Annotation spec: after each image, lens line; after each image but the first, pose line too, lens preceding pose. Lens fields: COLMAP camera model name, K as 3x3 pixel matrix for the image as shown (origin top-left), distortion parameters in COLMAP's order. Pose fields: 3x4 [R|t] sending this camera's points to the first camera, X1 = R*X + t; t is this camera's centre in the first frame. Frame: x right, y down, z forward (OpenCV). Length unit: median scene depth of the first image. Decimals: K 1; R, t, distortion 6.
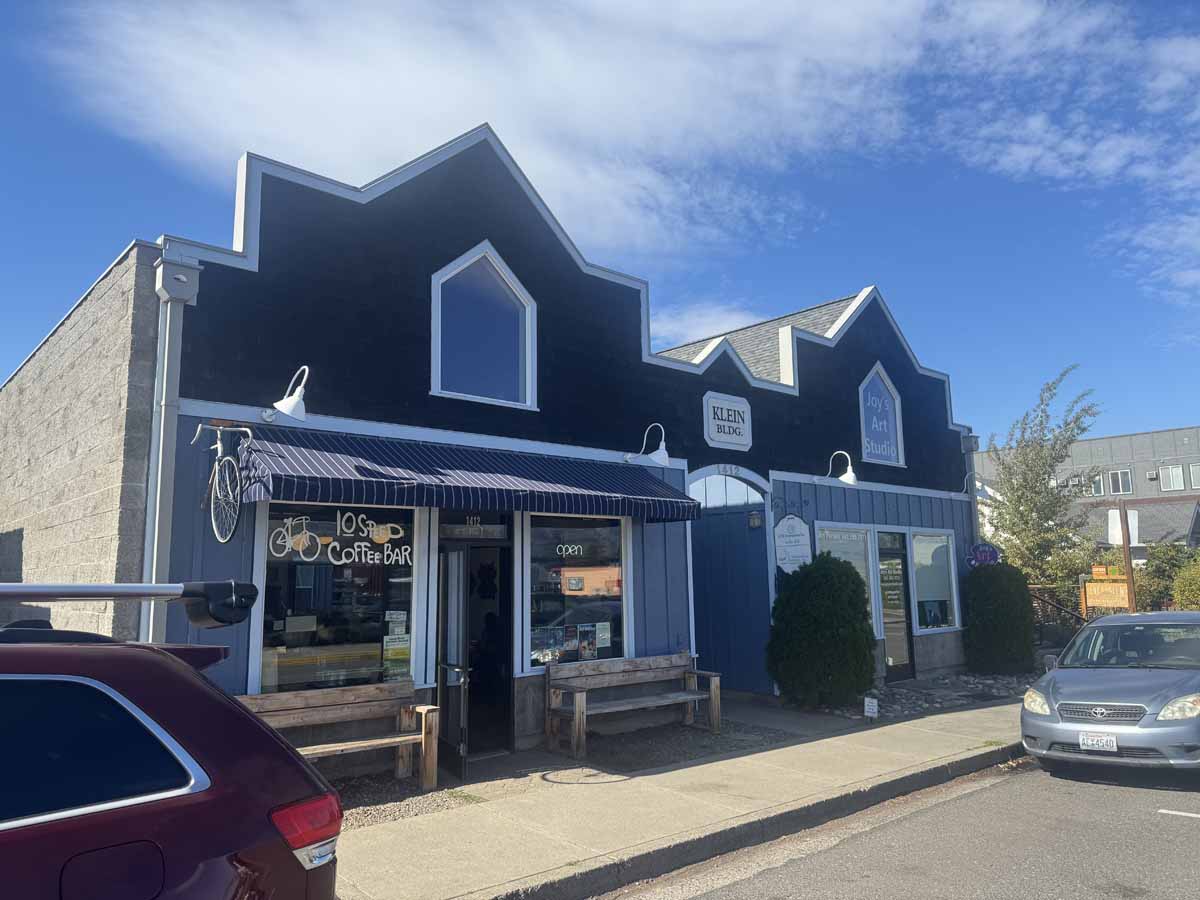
lens RADIAL K [[850.5, 0, 609.0], [0, 850.5, 448.8], [0, 0, 1]] dist [0.103714, -0.159697]
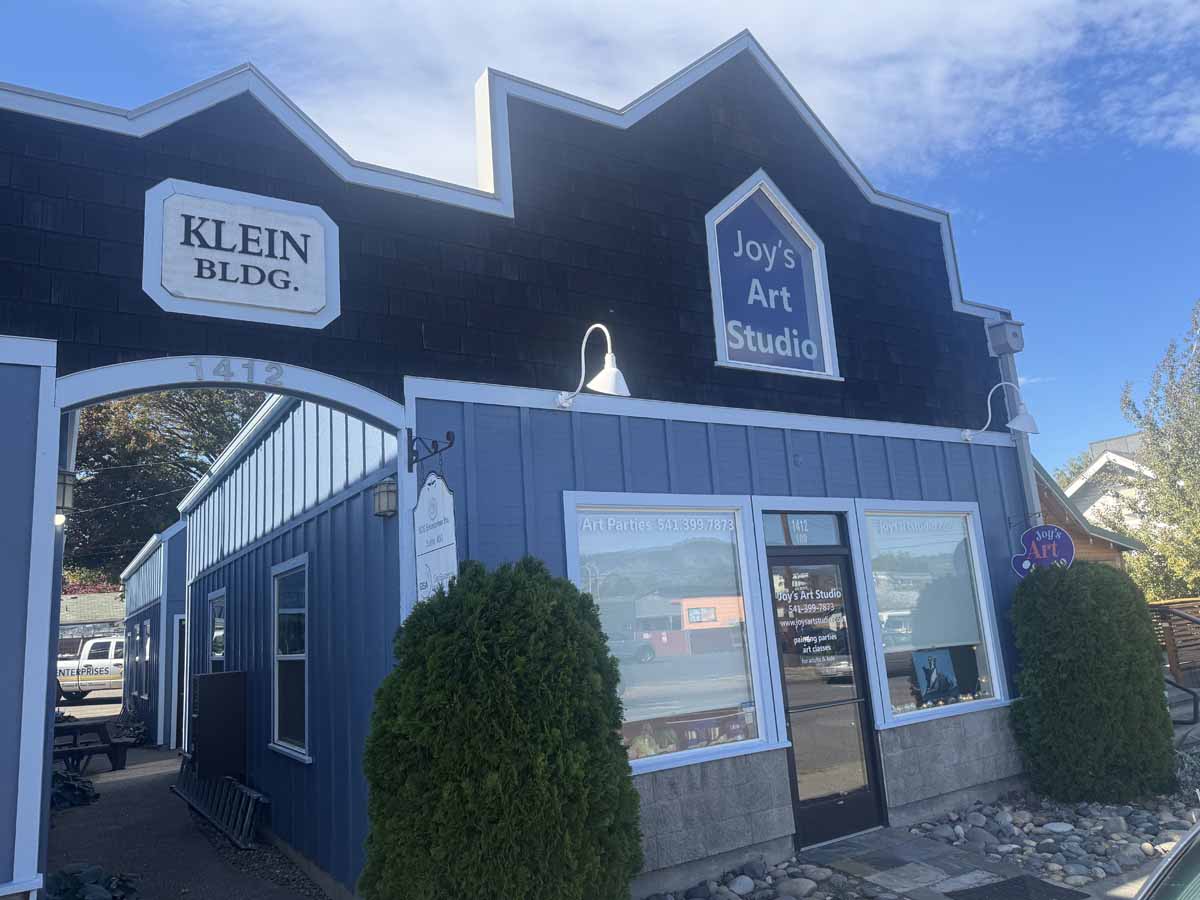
lens RADIAL K [[850.5, 0, 609.0], [0, 850.5, 448.8], [0, 0, 1]] dist [0.103714, -0.159697]
pose [[0.982370, -0.085704, -0.166143, 0.448267], [0.078969, 0.995781, -0.046742, 0.112175], [0.169448, 0.032798, 0.984993, 0.757828]]
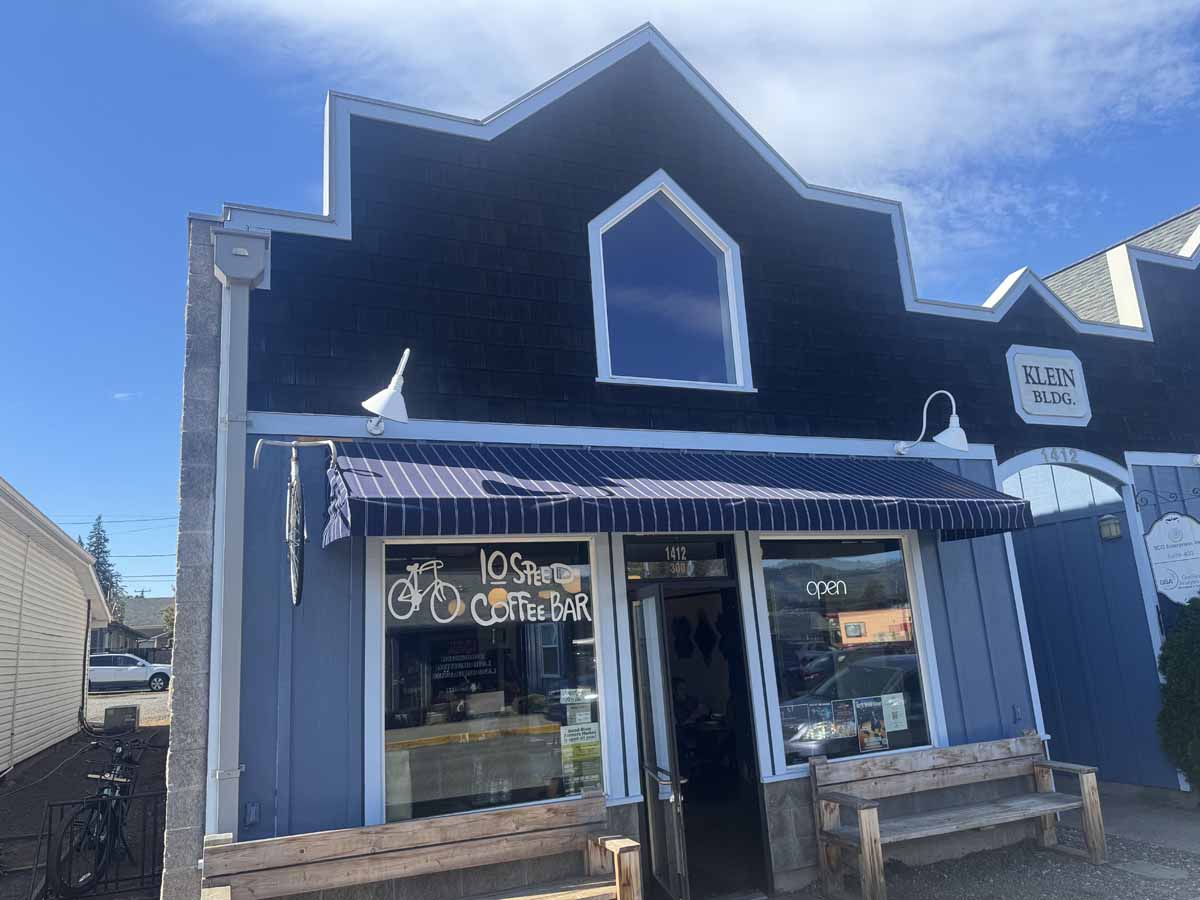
lens RADIAL K [[850.5, 0, 609.0], [0, 850.5, 448.8], [0, 0, 1]] dist [0.103714, -0.159697]
pose [[0.947814, -0.114670, -0.297489, 0.006164], [0.097478, 0.992626, -0.072048, 0.040499], [0.303557, 0.039290, 0.952003, 0.283386]]
